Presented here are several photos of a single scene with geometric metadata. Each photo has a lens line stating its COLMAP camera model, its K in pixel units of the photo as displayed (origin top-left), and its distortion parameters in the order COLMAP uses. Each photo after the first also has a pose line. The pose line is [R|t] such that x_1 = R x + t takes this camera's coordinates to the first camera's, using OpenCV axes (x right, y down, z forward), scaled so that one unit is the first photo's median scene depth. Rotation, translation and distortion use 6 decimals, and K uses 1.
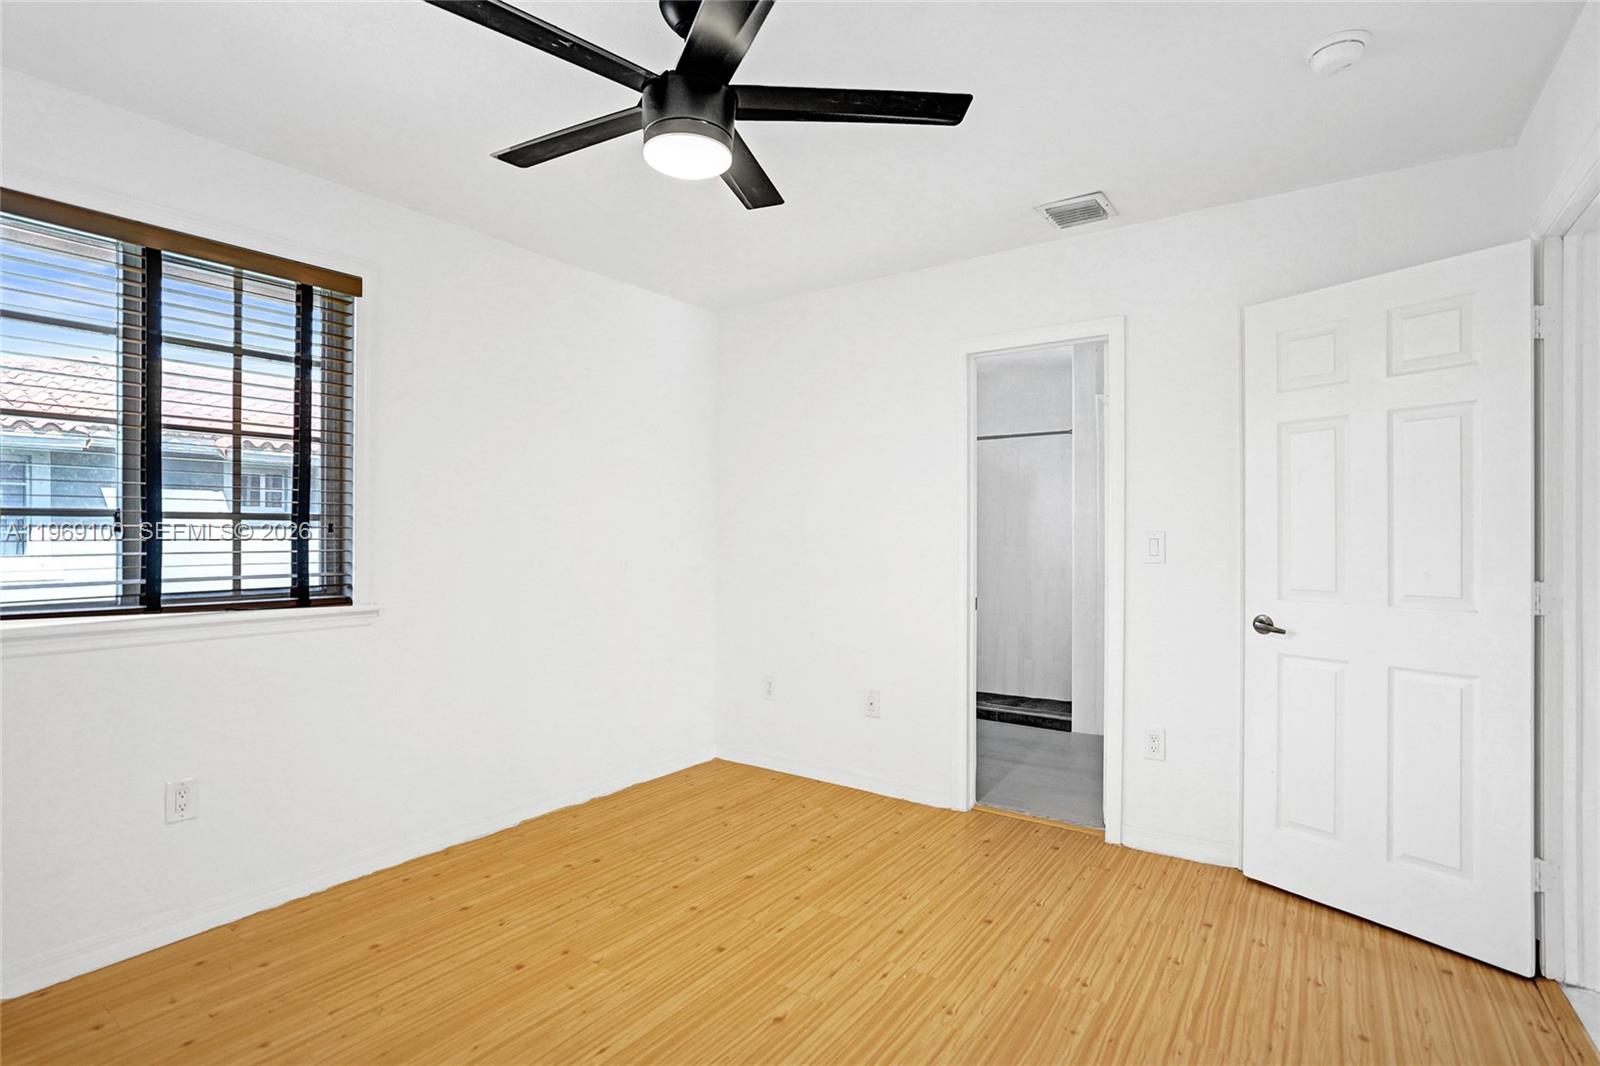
lens RADIAL K [[756.0, 0, 807.5], [0, 756.0, 532.7], [0, 0, 1]] dist [-0.068976, 0.029150]
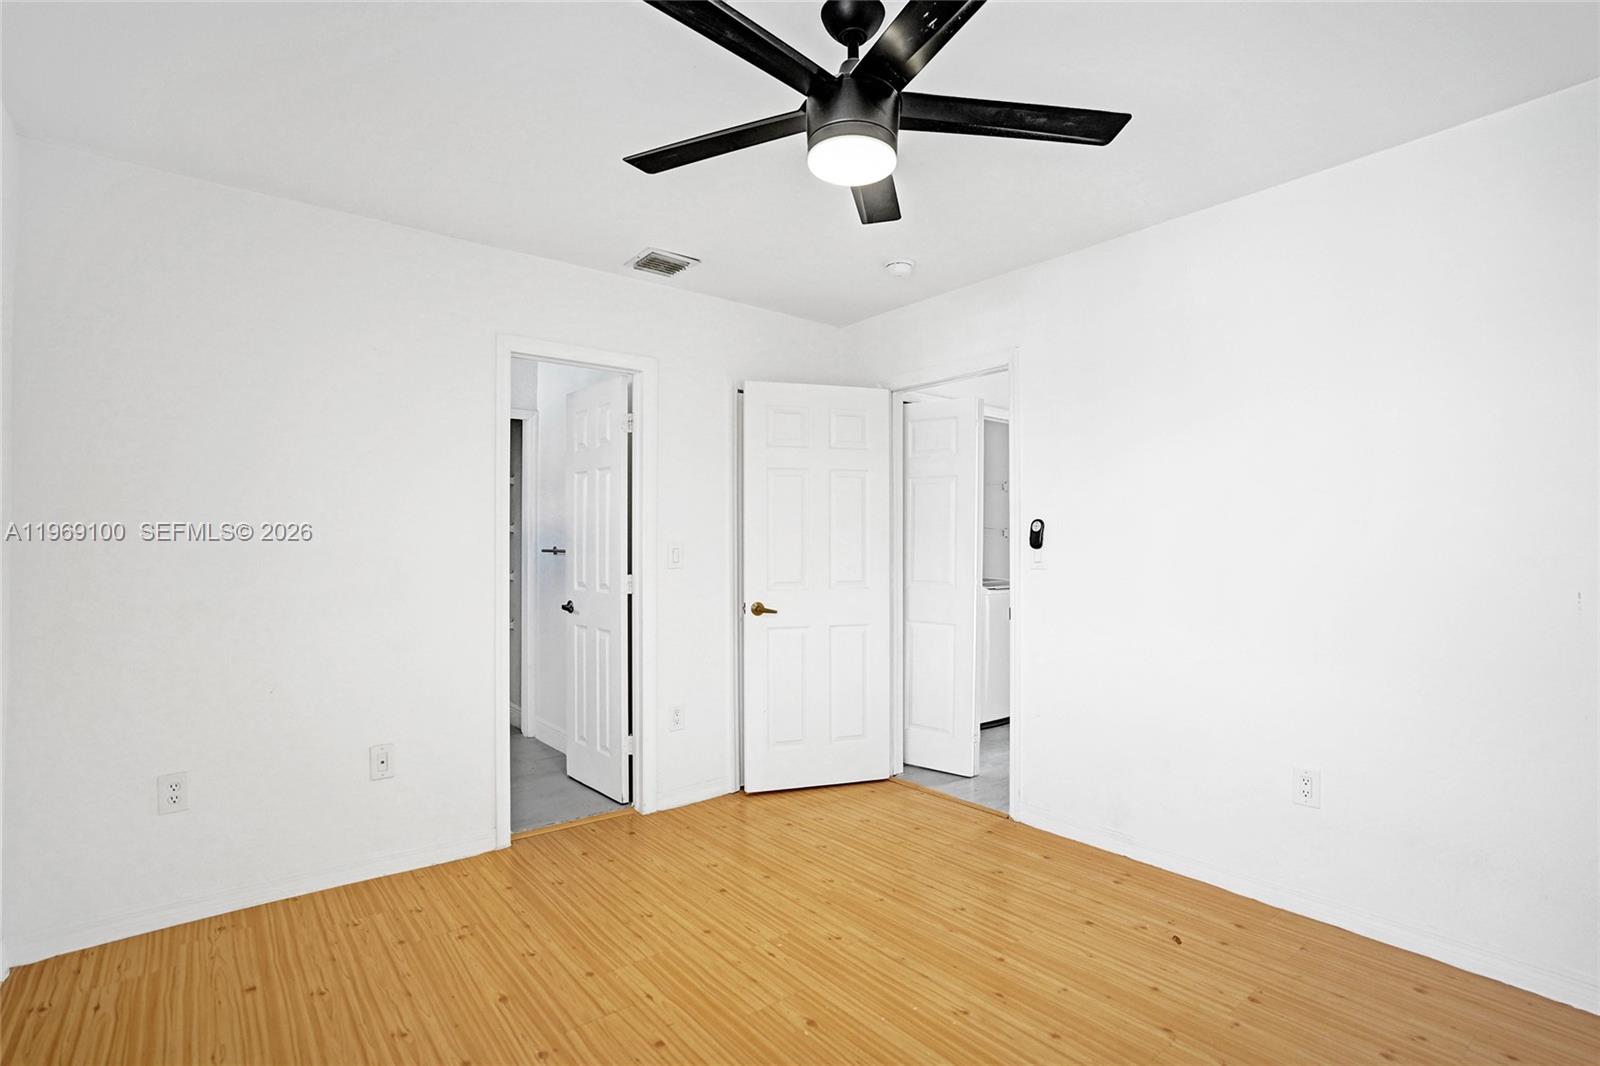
lens RADIAL K [[727.7, 0, 790.7], [0, 727.7, 543.7], [0, 0, 1]] dist [-0.058838, 0.024675]
pose [[0.301653, 0.007929, 0.953385, -0.636677], [0.004127, 0.999945, -0.009622, 0.012223], [-0.953409, 0.006837, 0.301603, 0.479522]]
